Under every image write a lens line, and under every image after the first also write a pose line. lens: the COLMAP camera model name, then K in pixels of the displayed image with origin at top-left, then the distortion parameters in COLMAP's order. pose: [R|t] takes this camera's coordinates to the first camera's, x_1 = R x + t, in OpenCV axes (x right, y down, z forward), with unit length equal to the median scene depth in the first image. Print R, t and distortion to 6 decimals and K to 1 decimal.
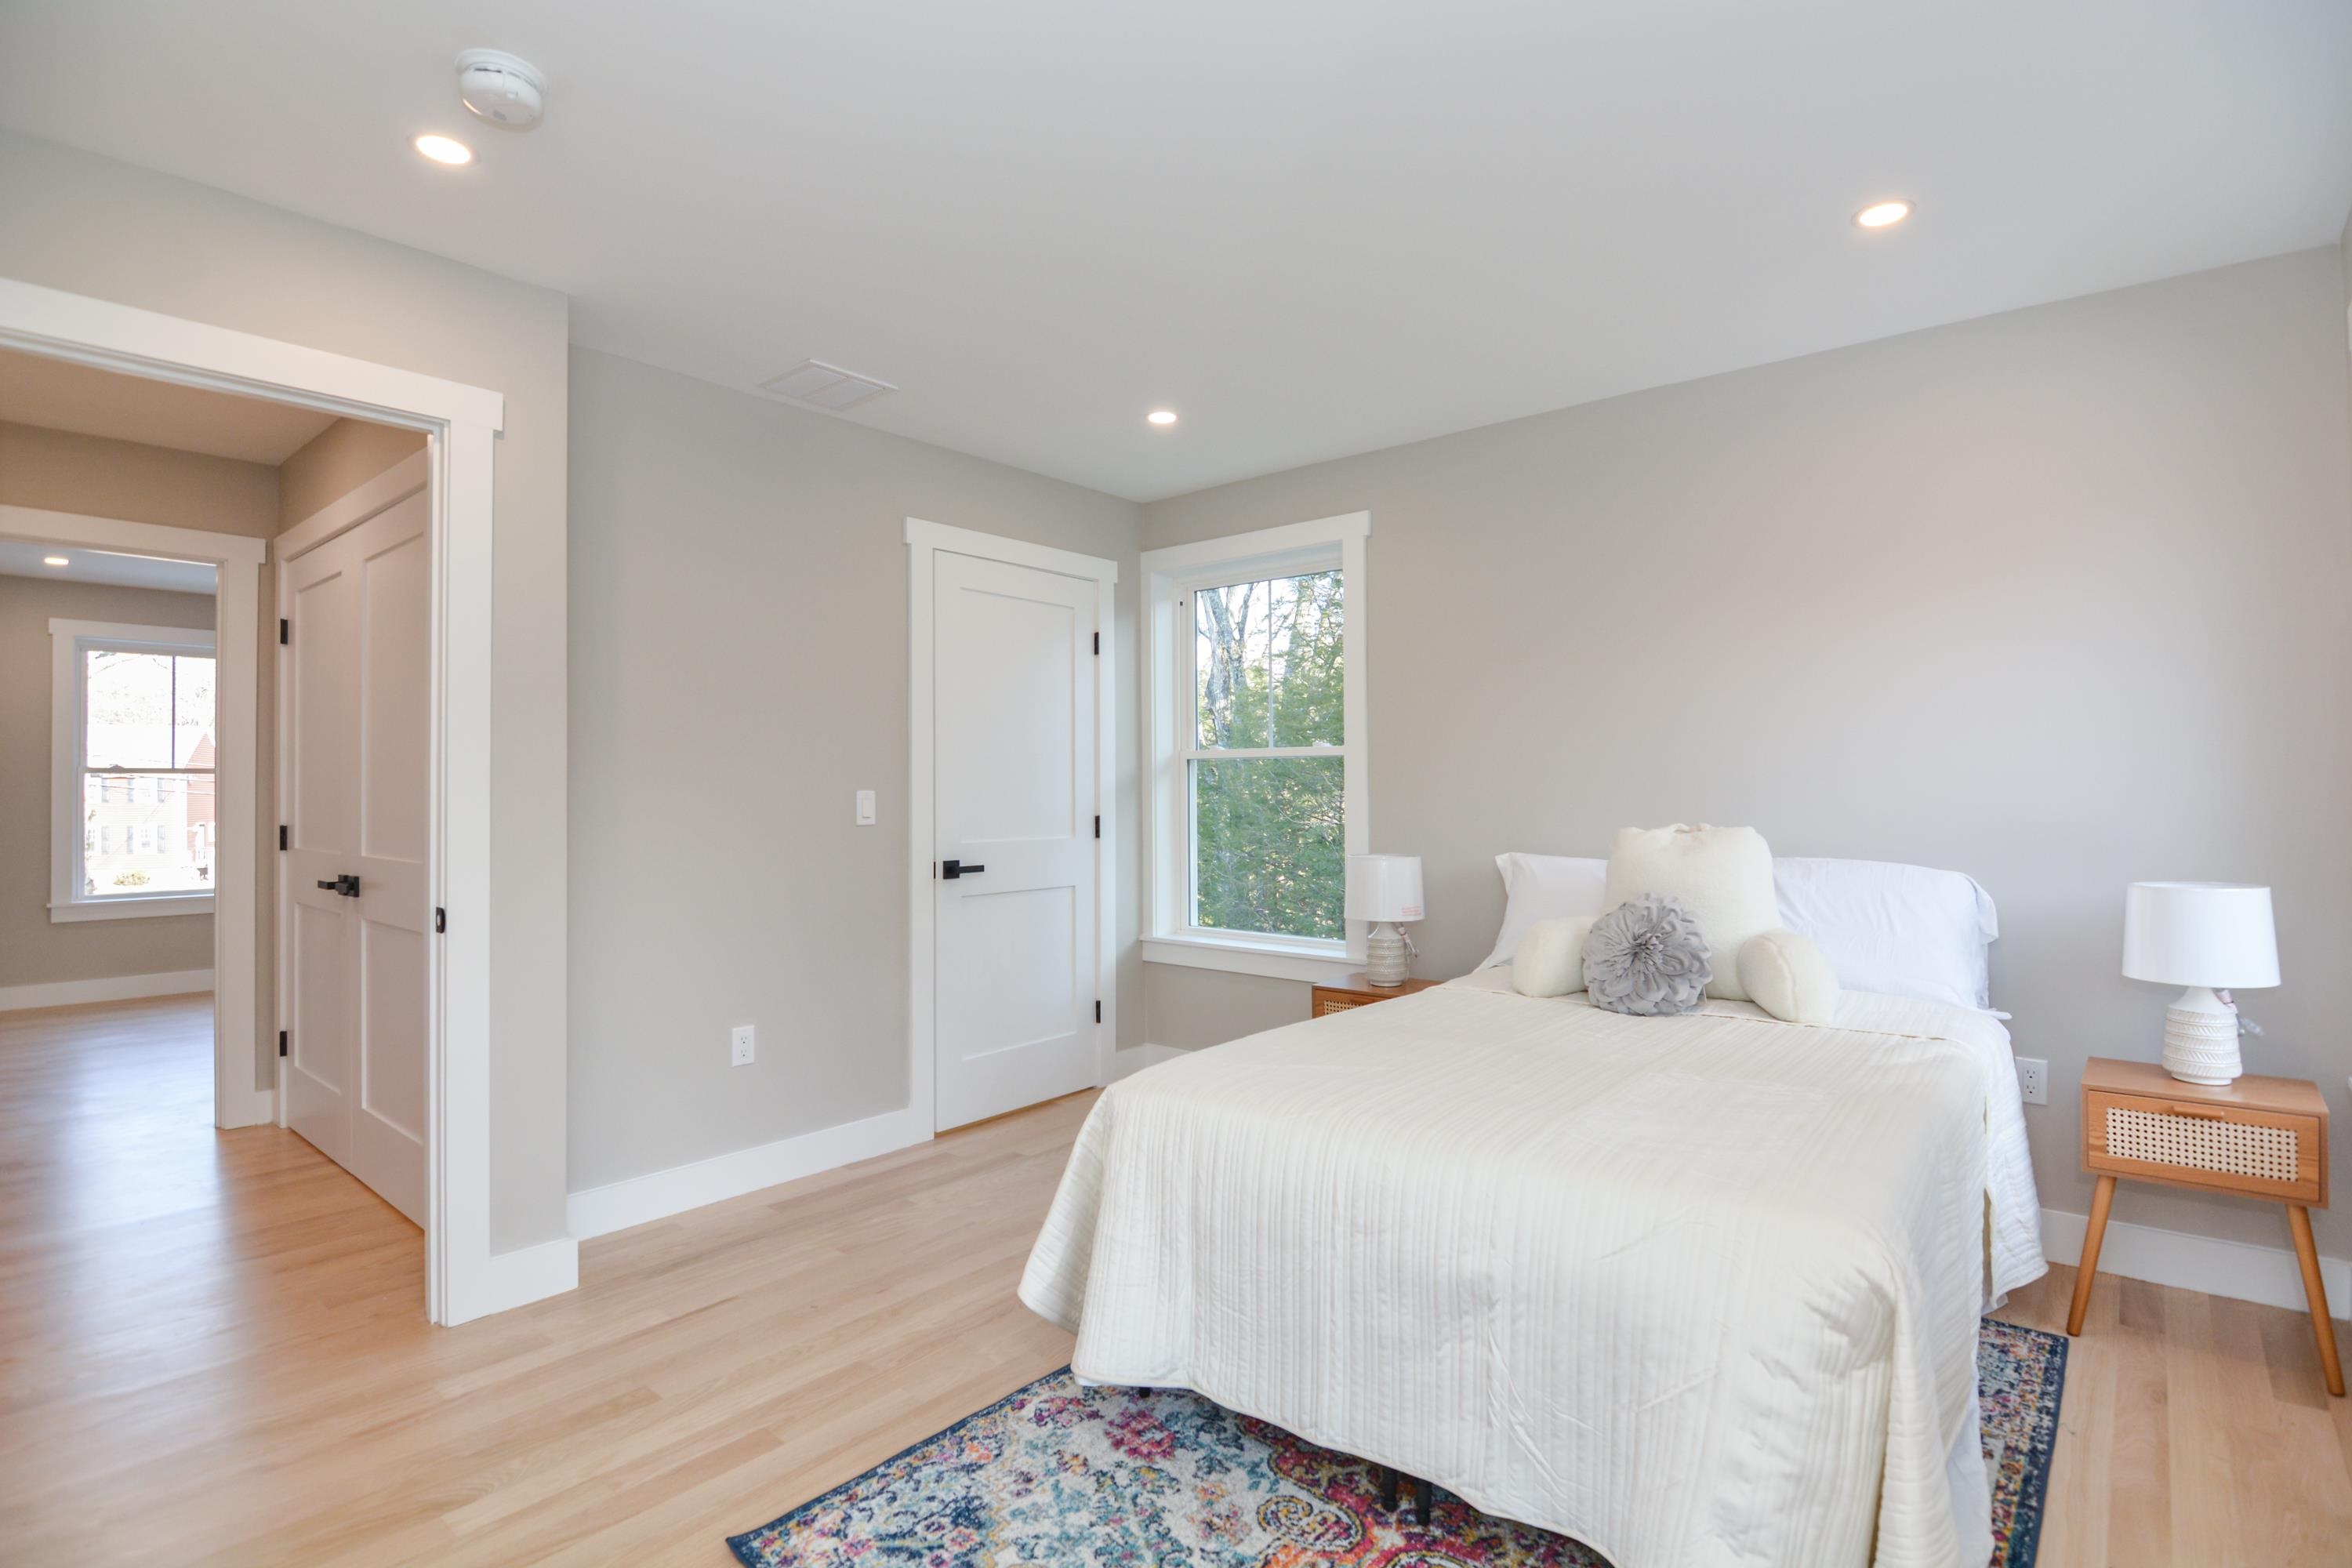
lens RADIAL K [[1129.8, 0, 1176.0], [0, 1129.8, 784.0], [0, 0, 1]] dist [-0.016066, -0.000490]
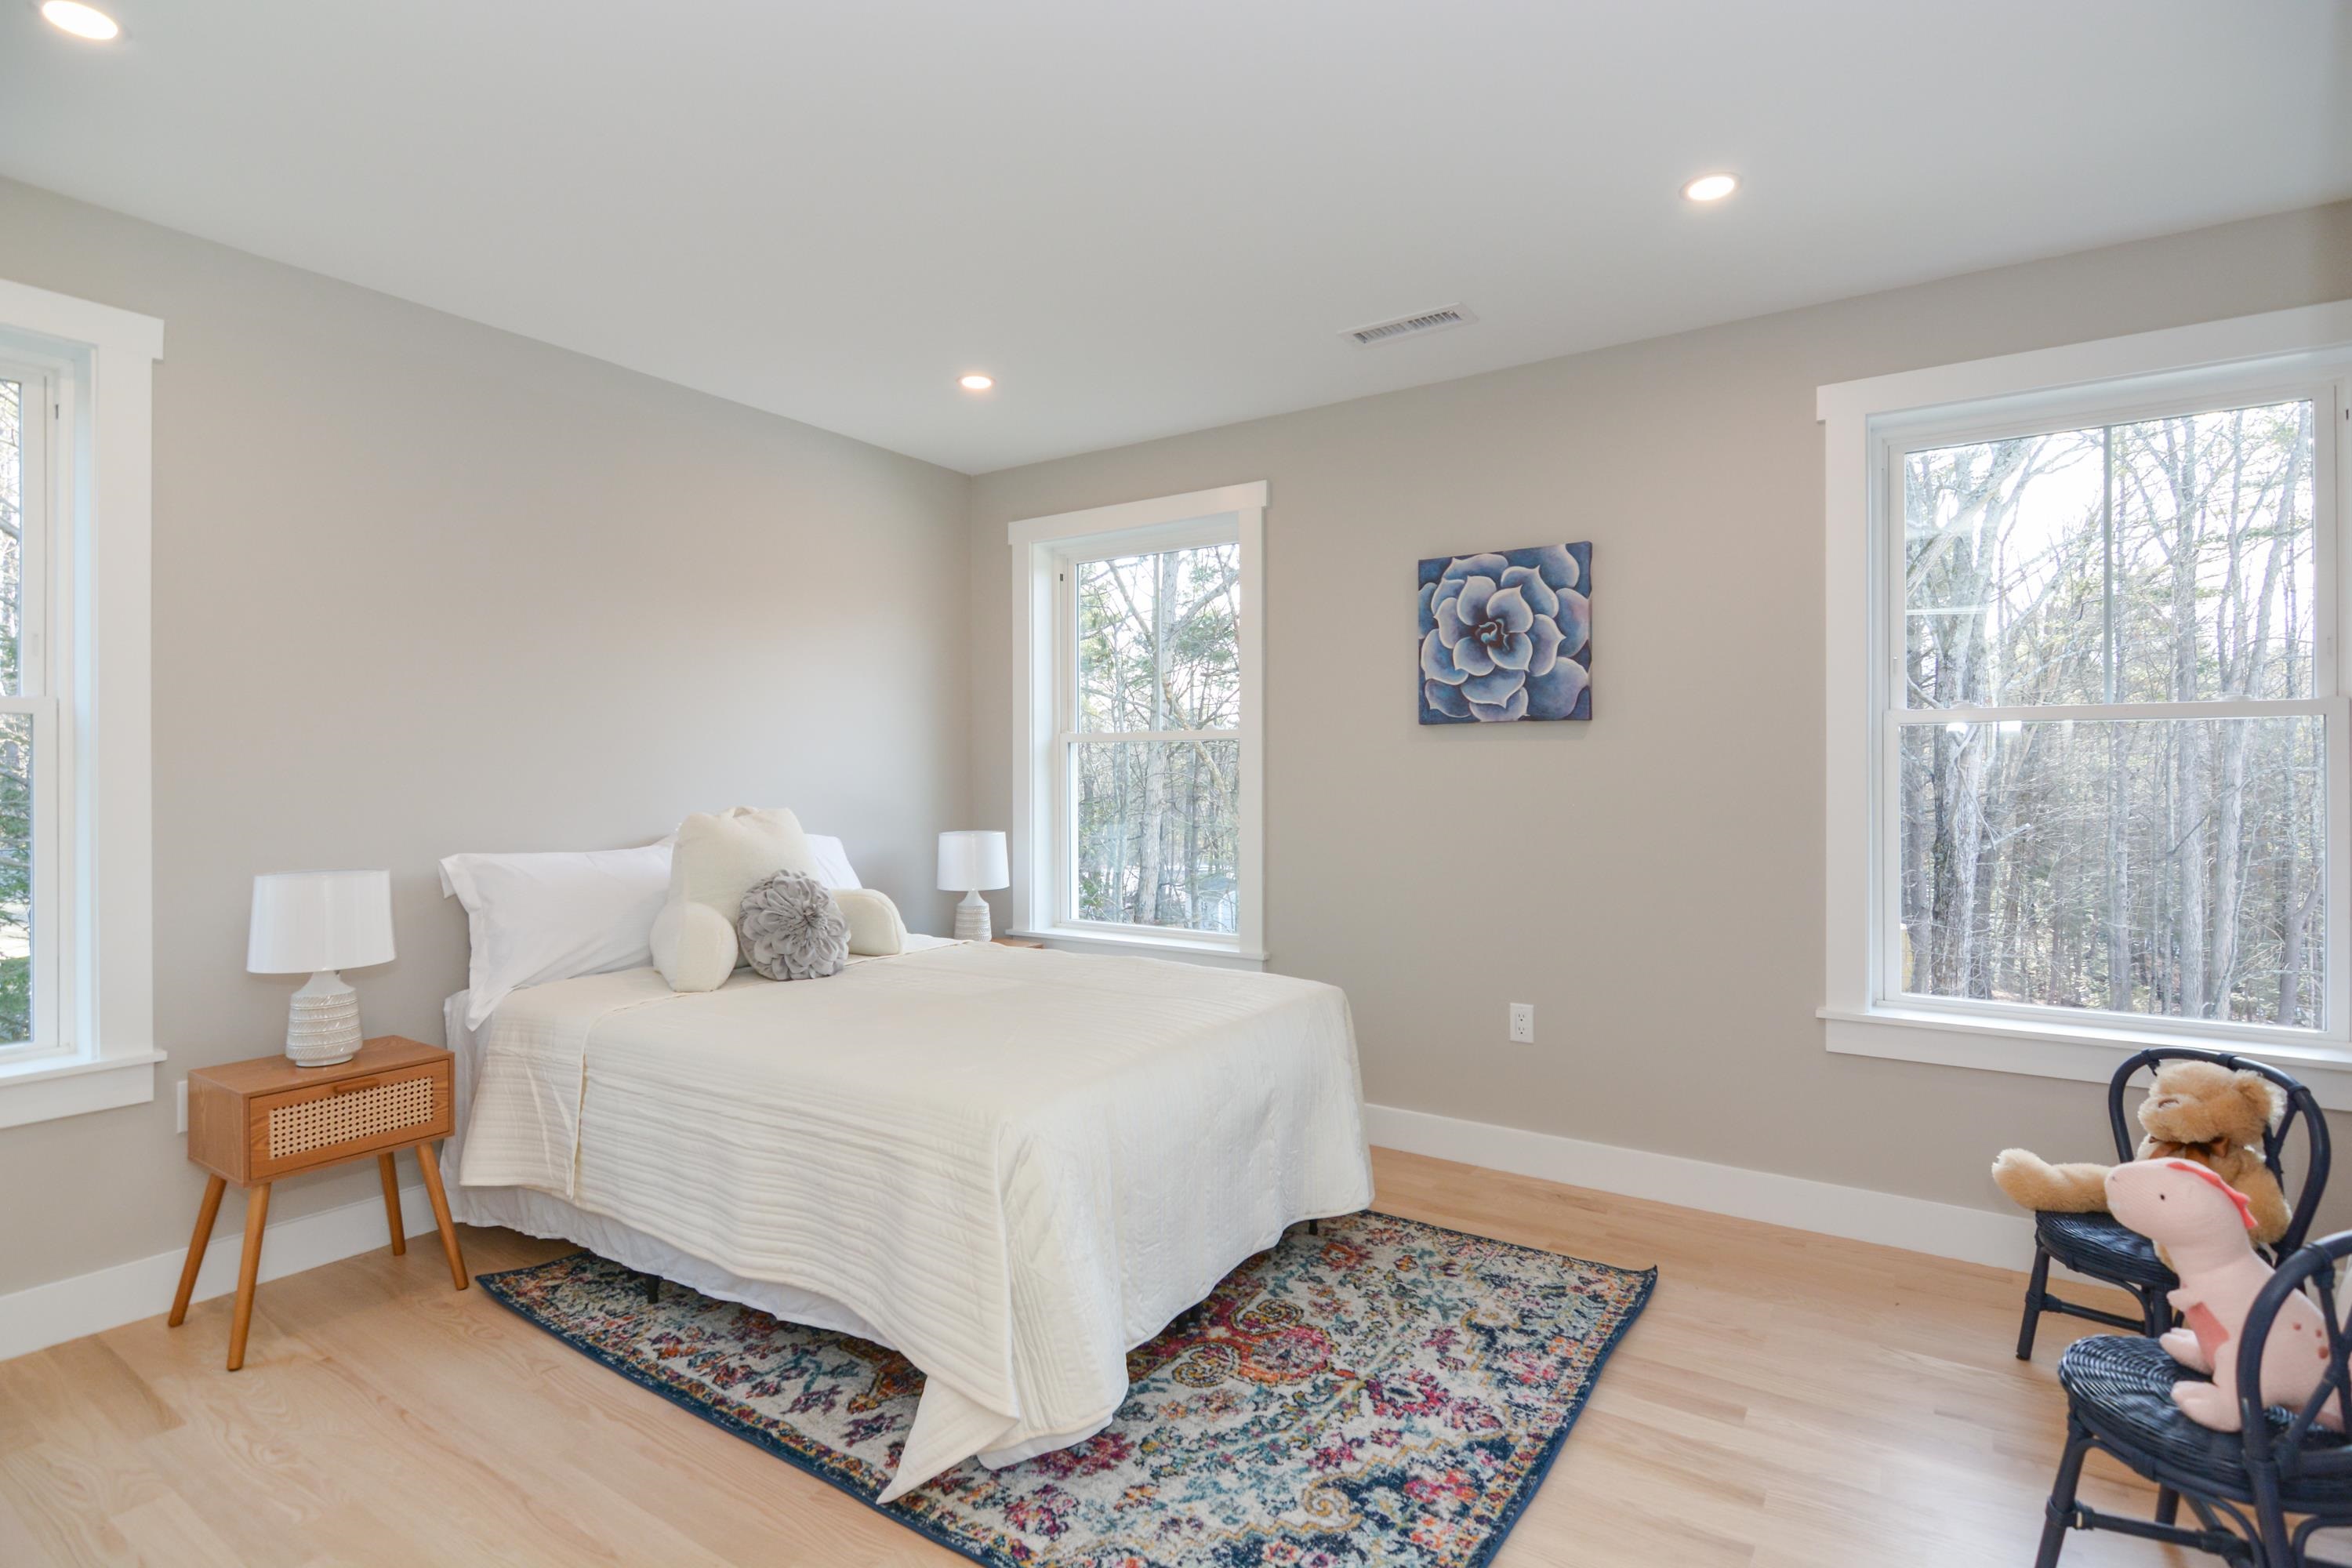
lens RADIAL K [[1129.8, 0, 1176.0], [0, 1129.8, 784.0], [0, 0, 1]] dist [-0.016066, -0.000490]
pose [[-0.126585, 0.015343, 0.991837, -1.065957], [-0.007531, 0.999837, -0.016428, 0.039634], [-0.991927, -0.009549, -0.126449, 1.146110]]
